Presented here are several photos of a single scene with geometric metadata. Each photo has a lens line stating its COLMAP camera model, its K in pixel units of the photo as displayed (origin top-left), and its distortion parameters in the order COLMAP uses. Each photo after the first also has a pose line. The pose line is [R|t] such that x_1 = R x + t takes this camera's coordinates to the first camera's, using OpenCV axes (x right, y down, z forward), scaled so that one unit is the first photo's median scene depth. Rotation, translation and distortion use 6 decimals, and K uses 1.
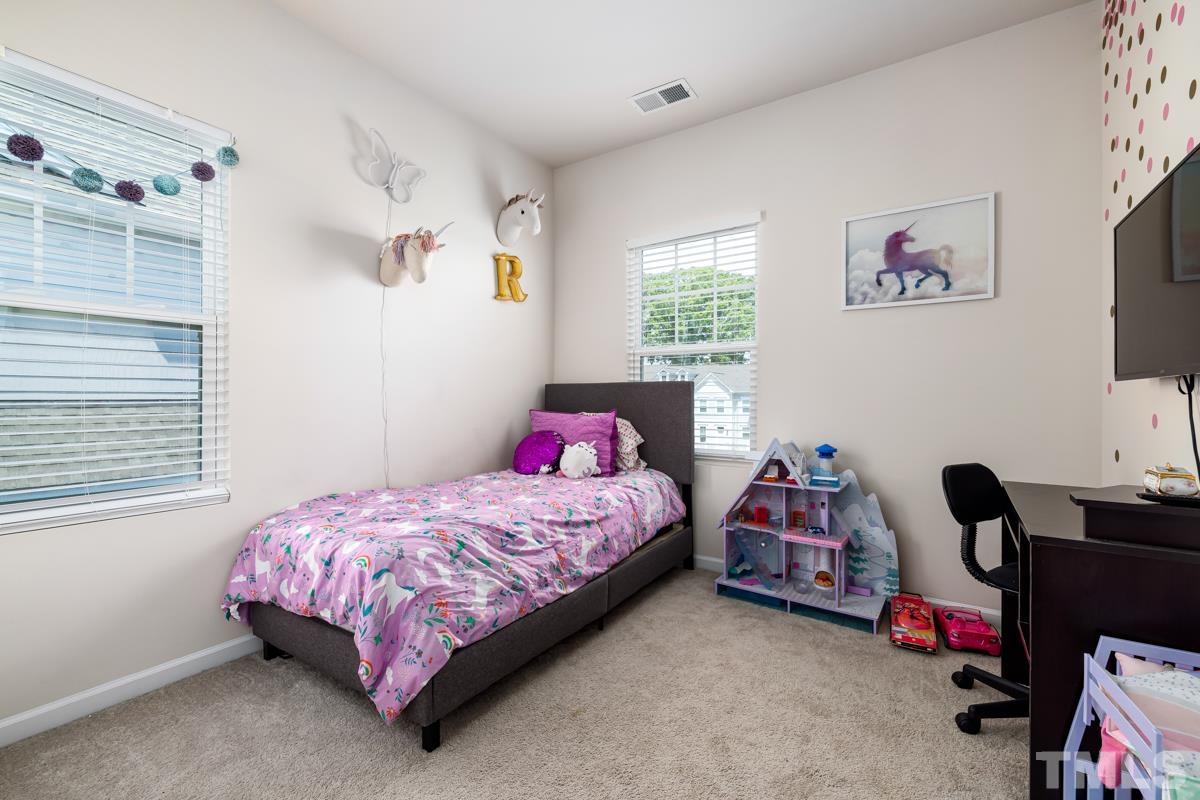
lens RADIAL K [[510.3, 0, 596.5], [0, 510.3, 400.9], [0, 0, 1]] dist [0.000778, -0.000361]
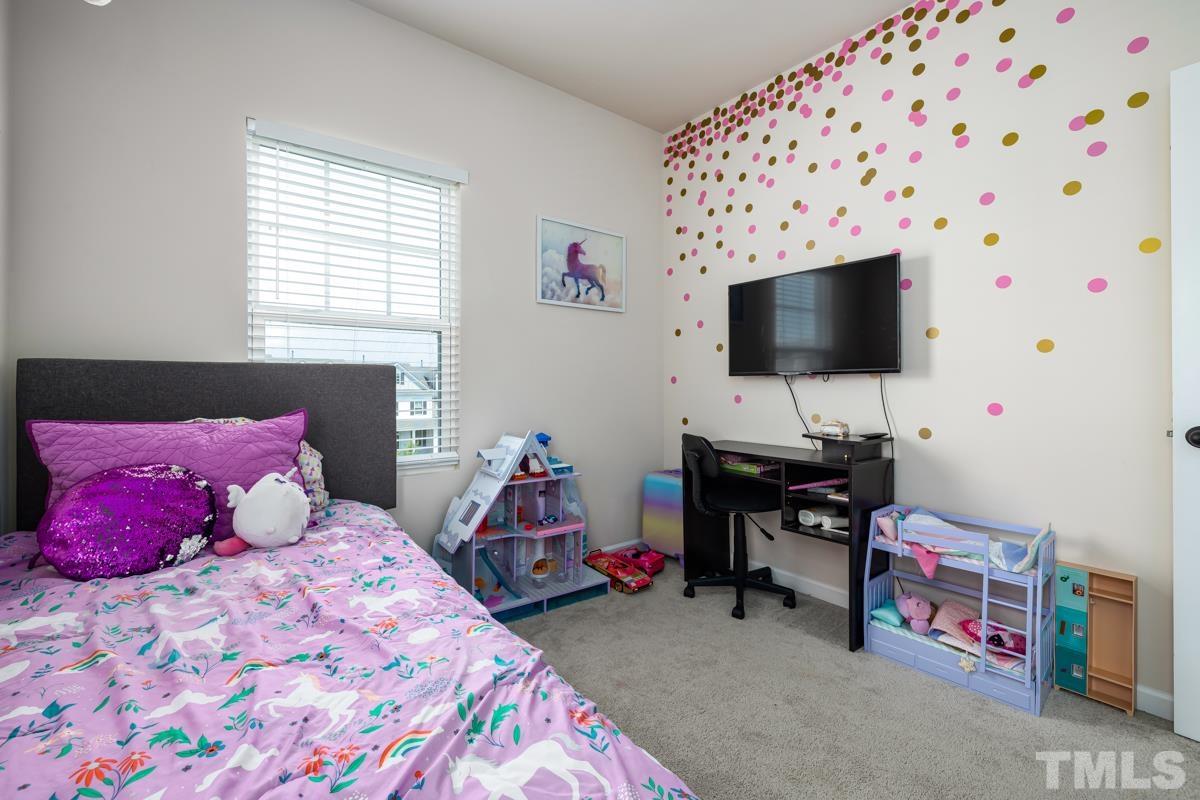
lens RADIAL K [[510.3, 0, 597.3], [0, 510.3, 389.4], [0, 0, 1]] dist [0.000778, -0.000361]
pose [[0.311790, -0.008228, 0.950115, -0.491663], [0.007852, 0.999951, 0.006083, -0.007034], [-0.950119, 0.005564, 0.311839, 0.599463]]
